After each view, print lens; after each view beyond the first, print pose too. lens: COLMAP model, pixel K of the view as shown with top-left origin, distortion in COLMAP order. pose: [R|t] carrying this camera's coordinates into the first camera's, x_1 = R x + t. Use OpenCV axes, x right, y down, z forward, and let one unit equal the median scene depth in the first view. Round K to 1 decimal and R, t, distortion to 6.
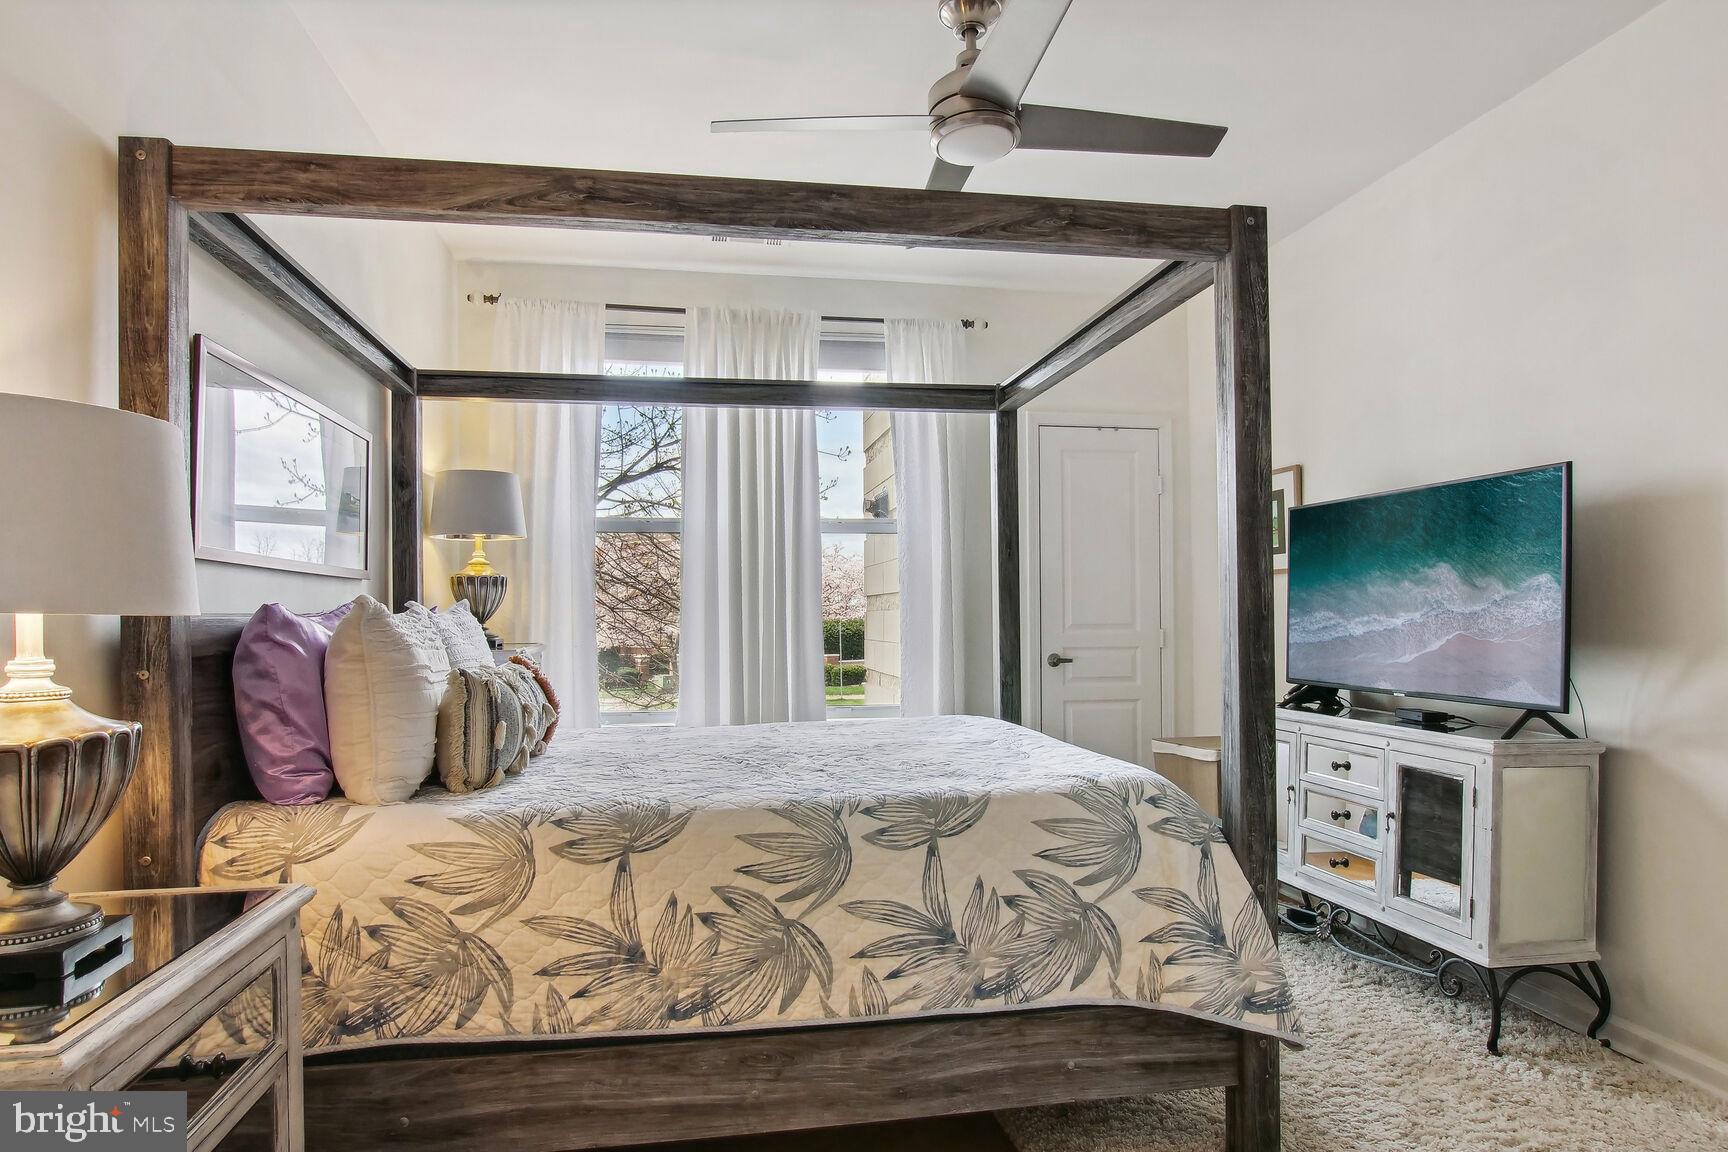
lens RADIAL K [[972.7, 0, 844.1], [0, 972.7, 612.4], [0, 0, 1]] dist [-0.014678, 0.000511]
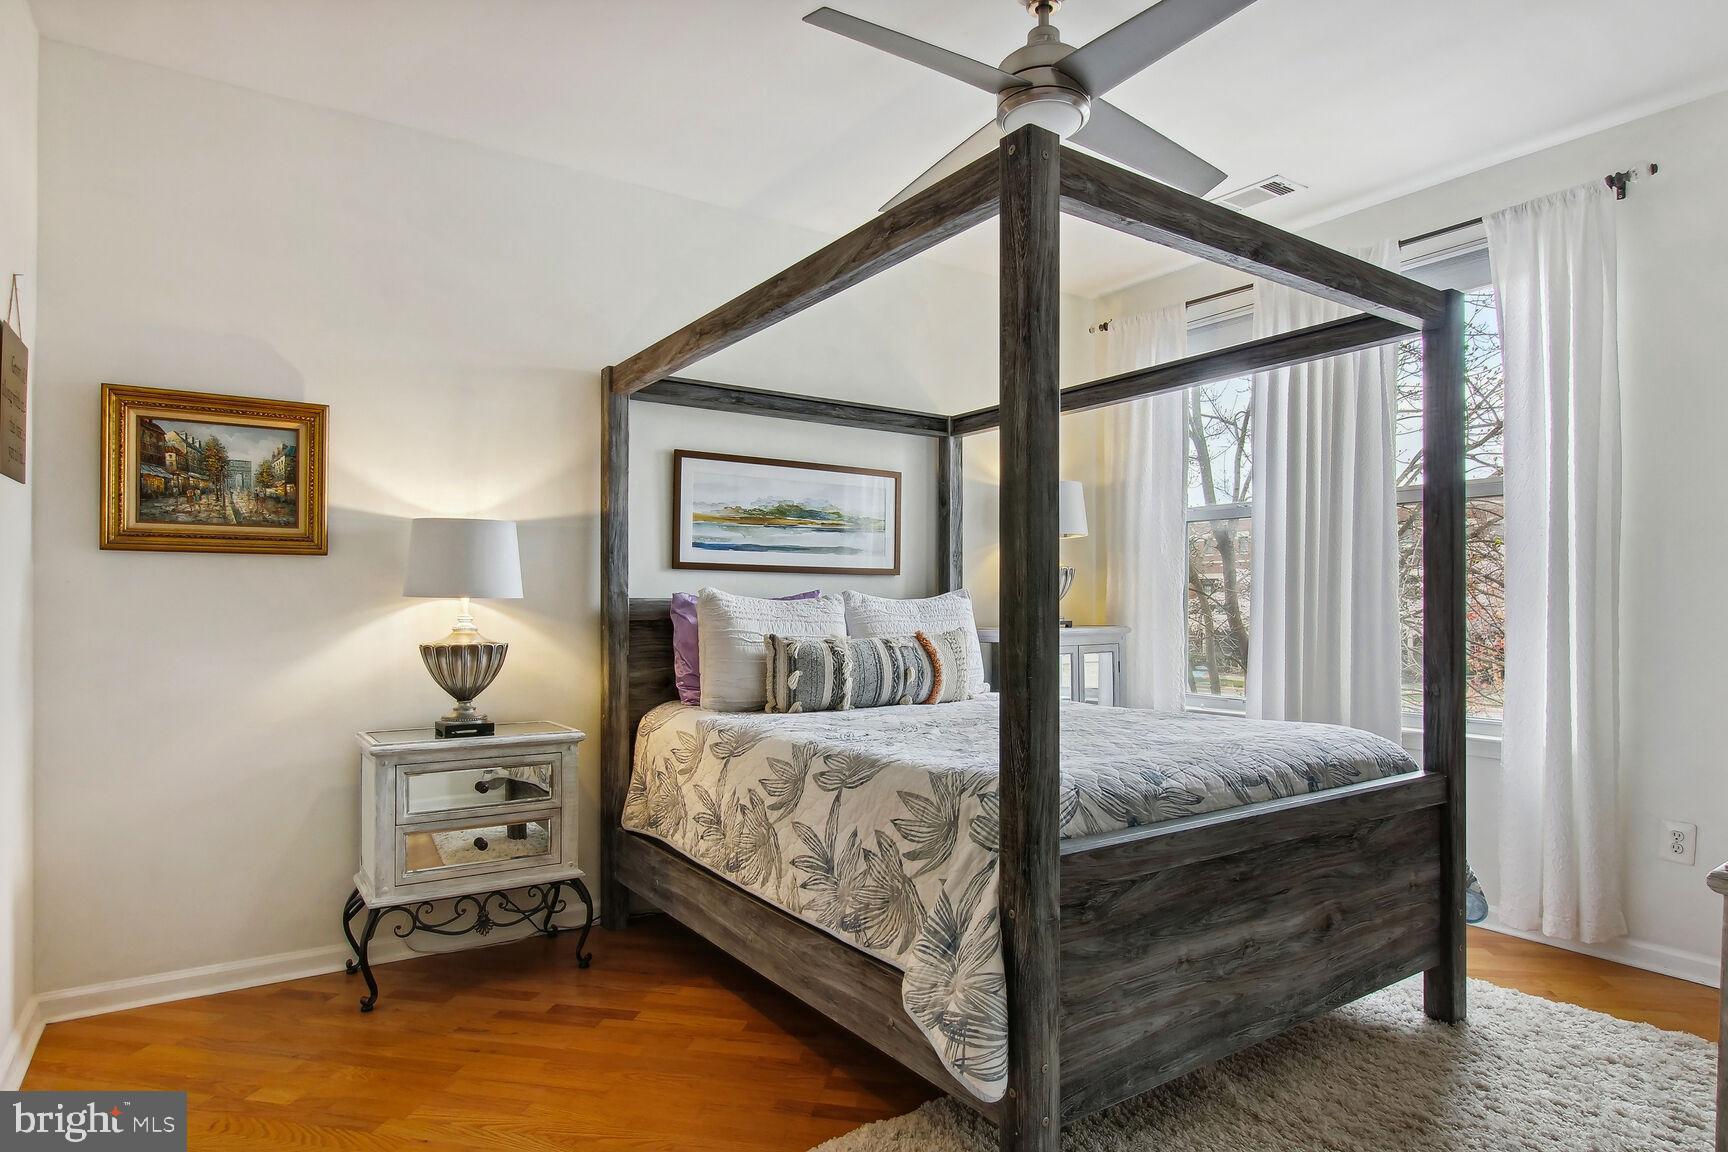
lens RADIAL K [[972.7, 0, 844.1], [0, 972.7, 612.4], [0, 0, 1]] dist [-0.014678, 0.000511]
pose [[0.419020, 0.014458, -0.907862, 1.206706], [-0.004359, 0.999894, 0.013912, 0.001691], [0.907966, -0.001872, 0.419039, 0.518591]]
